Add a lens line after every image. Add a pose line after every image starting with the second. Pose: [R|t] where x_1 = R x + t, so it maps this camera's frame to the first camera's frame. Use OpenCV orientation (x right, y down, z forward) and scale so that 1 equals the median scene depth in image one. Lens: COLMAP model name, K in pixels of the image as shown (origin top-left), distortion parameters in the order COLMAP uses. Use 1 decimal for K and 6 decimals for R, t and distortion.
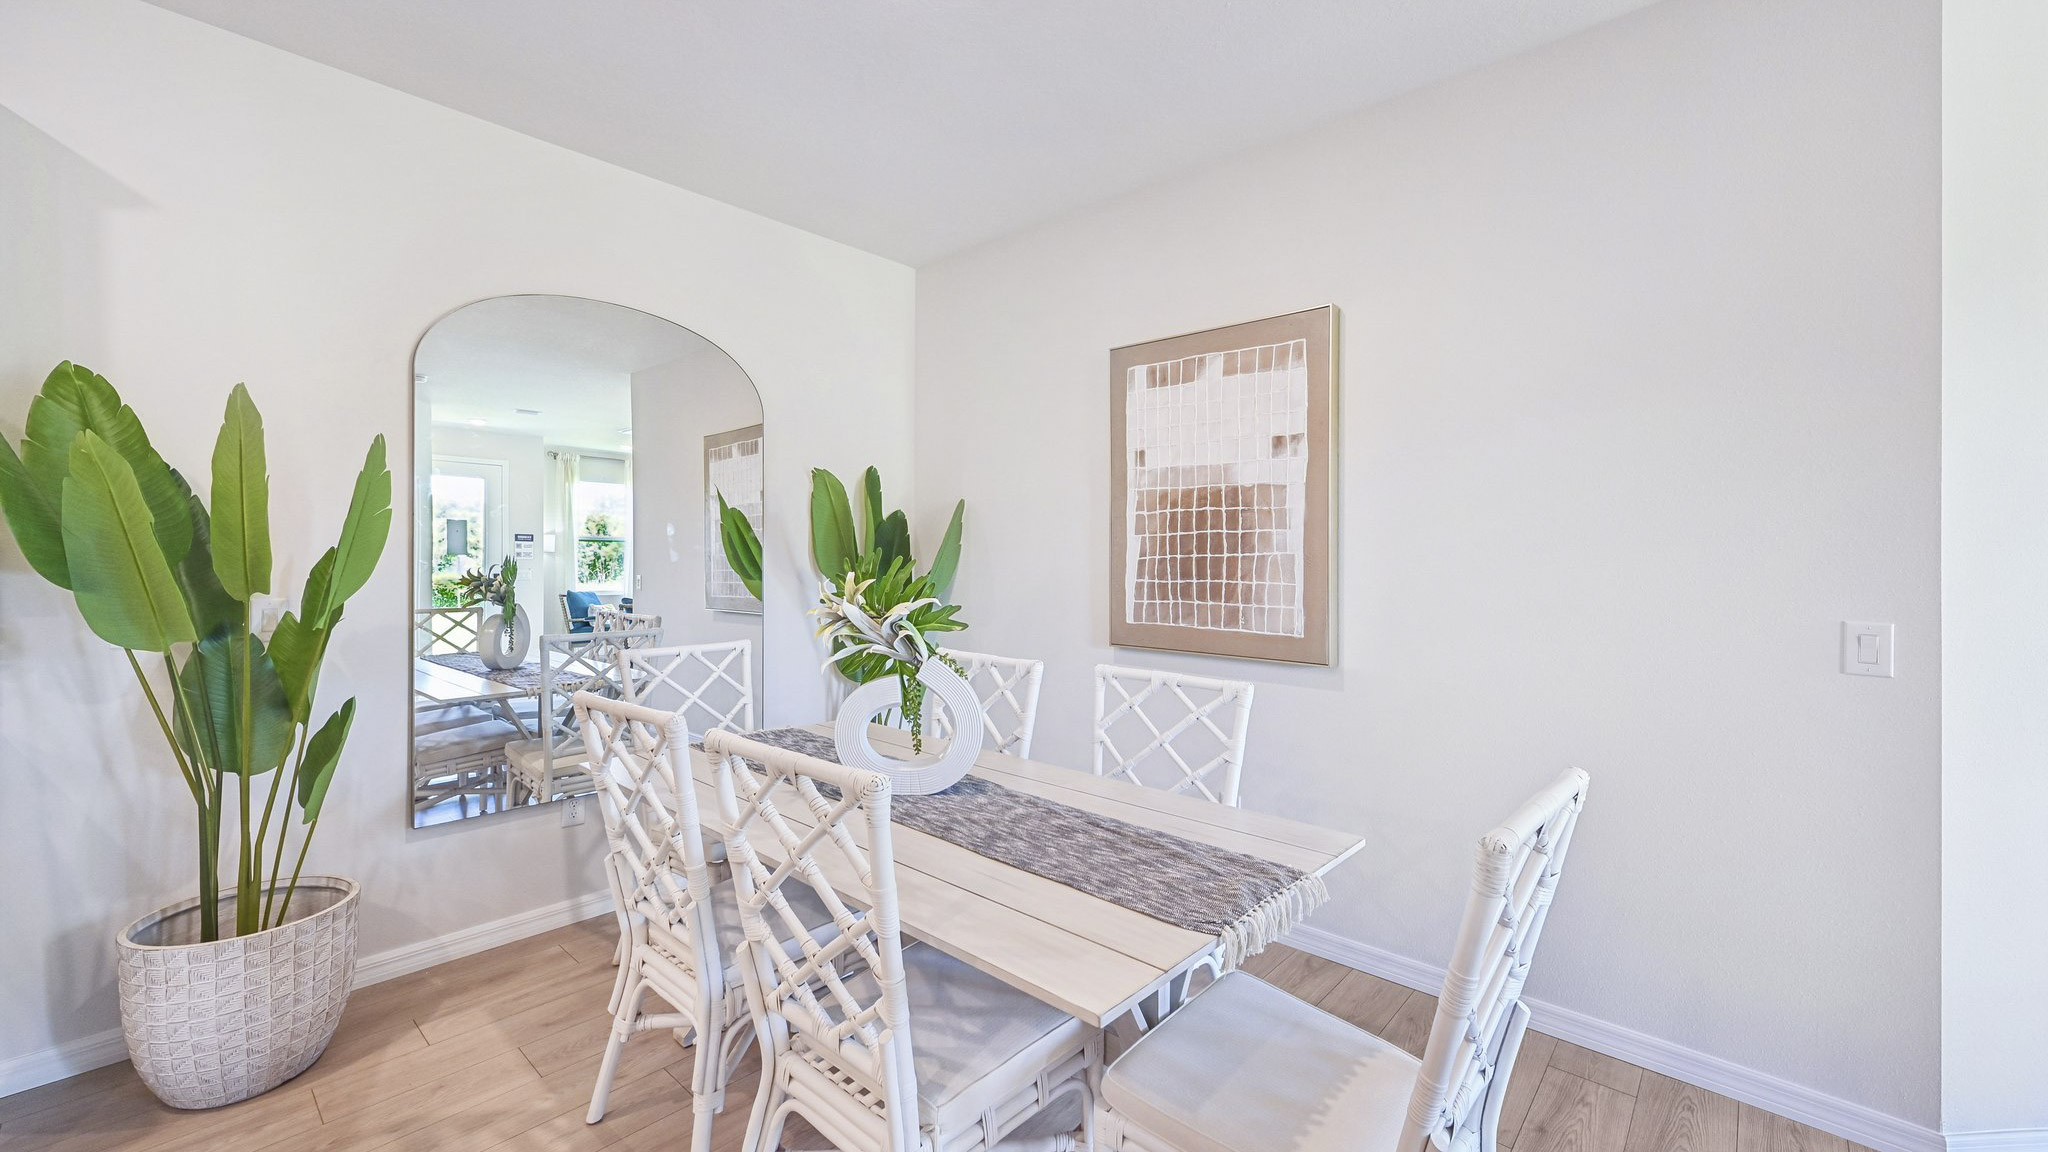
lens RADIAL K [[798.3, 0, 1028.3], [0, 798.3, 573.3], [0, 0, 1]] dist [0.000955, 0.000059]
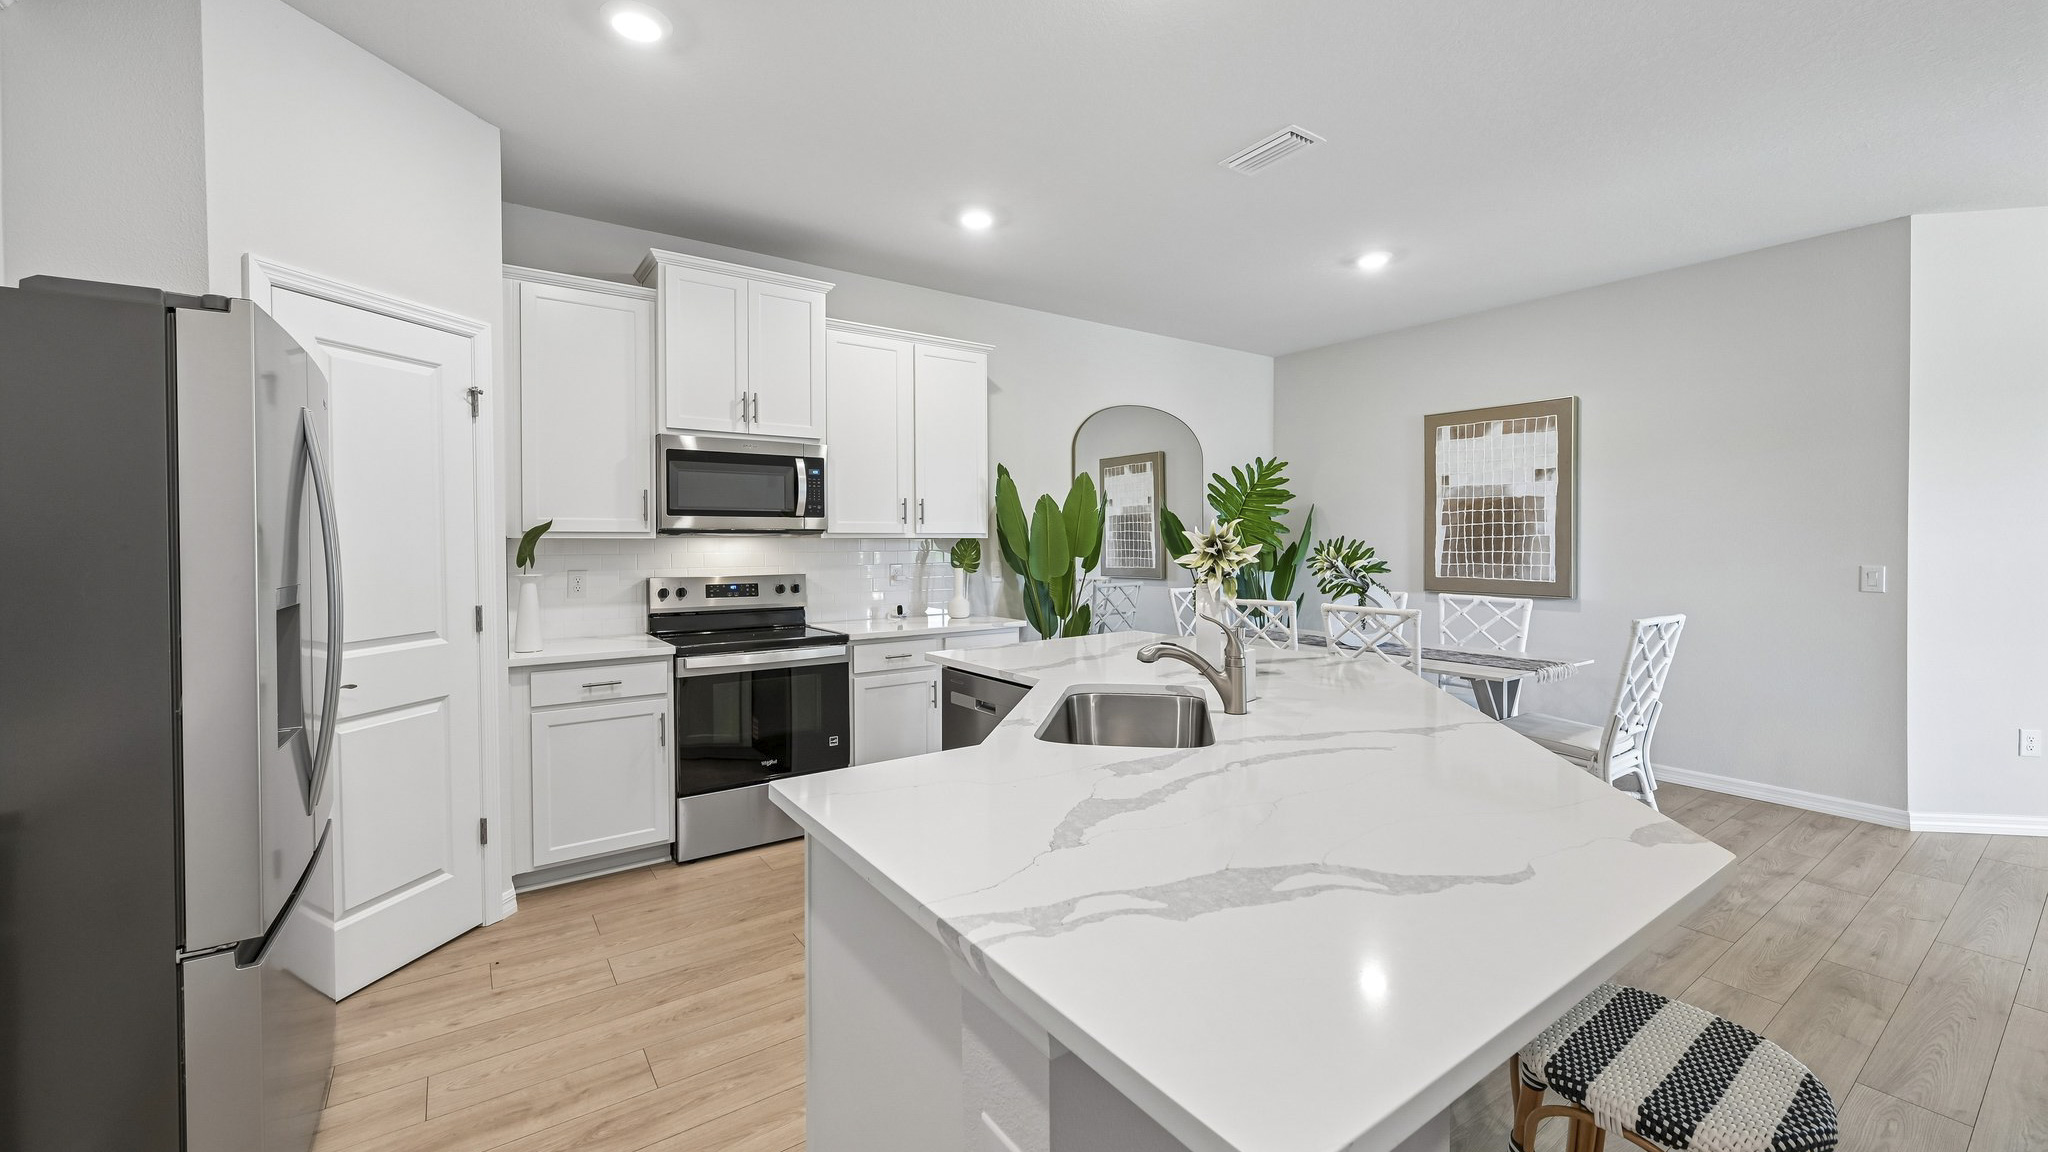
lens RADIAL K [[798.3, 0, 1030.7], [0, 798.3, 561.7], [0, 0, 1]] dist [0.000955, 0.000059]
pose [[0.977369, -0.004069, -0.211501, -0.403100], [0.005774, 0.999956, 0.007445, 0.013239], [0.211462, -0.008497, 0.977349, -0.943534]]
